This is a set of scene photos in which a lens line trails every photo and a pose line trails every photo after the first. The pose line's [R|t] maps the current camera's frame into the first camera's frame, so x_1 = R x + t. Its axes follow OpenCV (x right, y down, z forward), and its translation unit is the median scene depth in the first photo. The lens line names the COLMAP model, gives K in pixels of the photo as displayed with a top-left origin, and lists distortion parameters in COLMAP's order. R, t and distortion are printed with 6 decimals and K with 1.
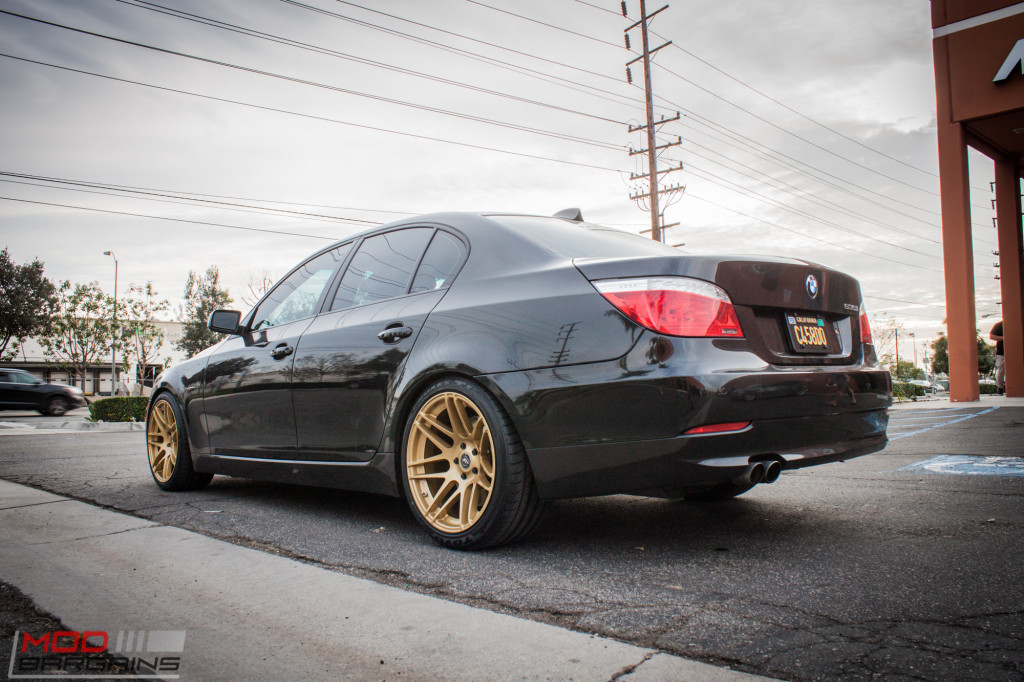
lens RADIAL K [[853.1, 0, 539.0], [0, 853.1, 350.2], [0, 0, 1]] dist [-0.117576, 0.081351]
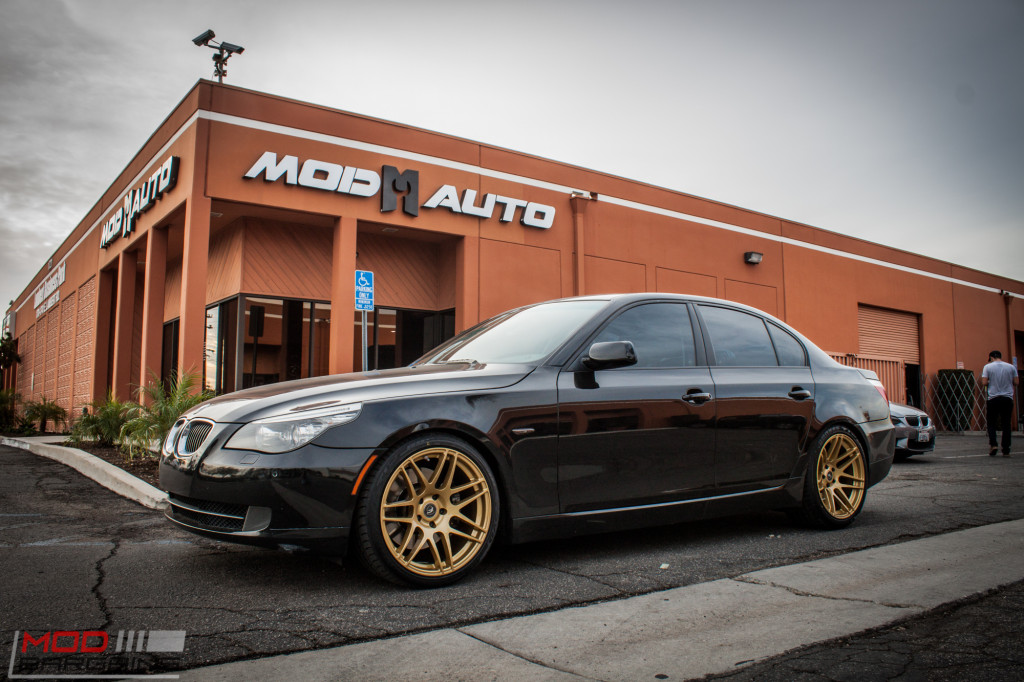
lens RADIAL K [[853.1, 0, 505.2], [0, 853.1, 341.3], [0, 0, 1]] dist [-0.117576, 0.081351]
pose [[0.153044, 0.112186, 0.981831, -1.643453], [-0.047150, 0.993233, -0.106139, 0.067734], [-0.987094, -0.030049, 0.157298, 1.260407]]
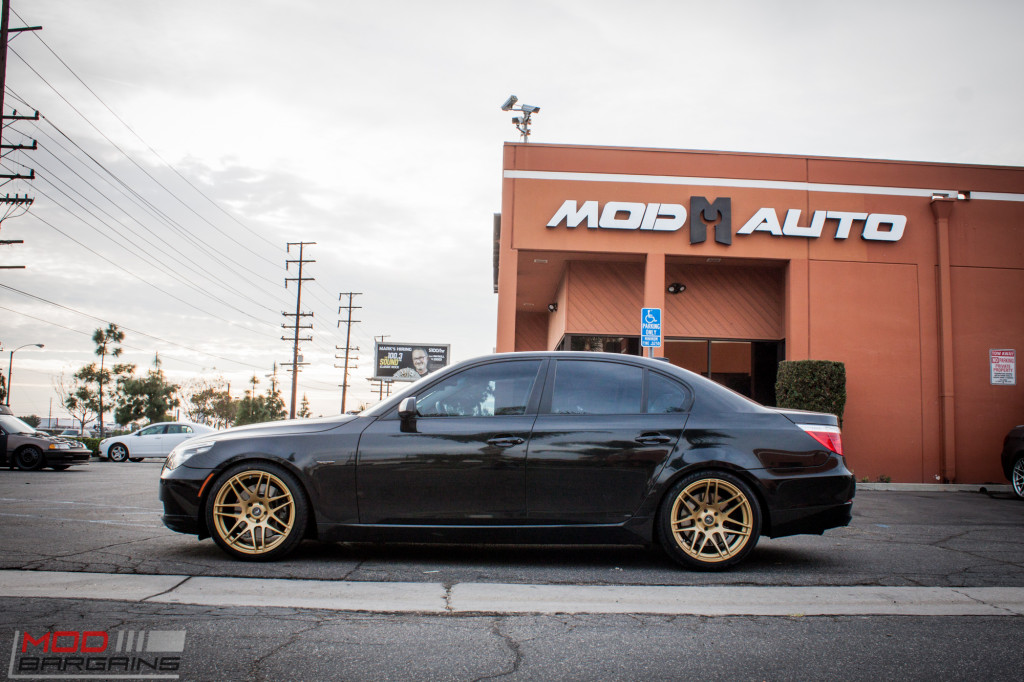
lens RADIAL K [[982.9, 0, 518.9], [0, 982.9, 341.9], [0, 0, 1]] dist [-0.069848, 0.000000]
pose [[0.685404, 0.115305, 0.718976, -1.634892], [-0.071886, 0.993274, -0.090766, -0.015031], [-0.724606, 0.010527, 0.689083, -0.058096]]
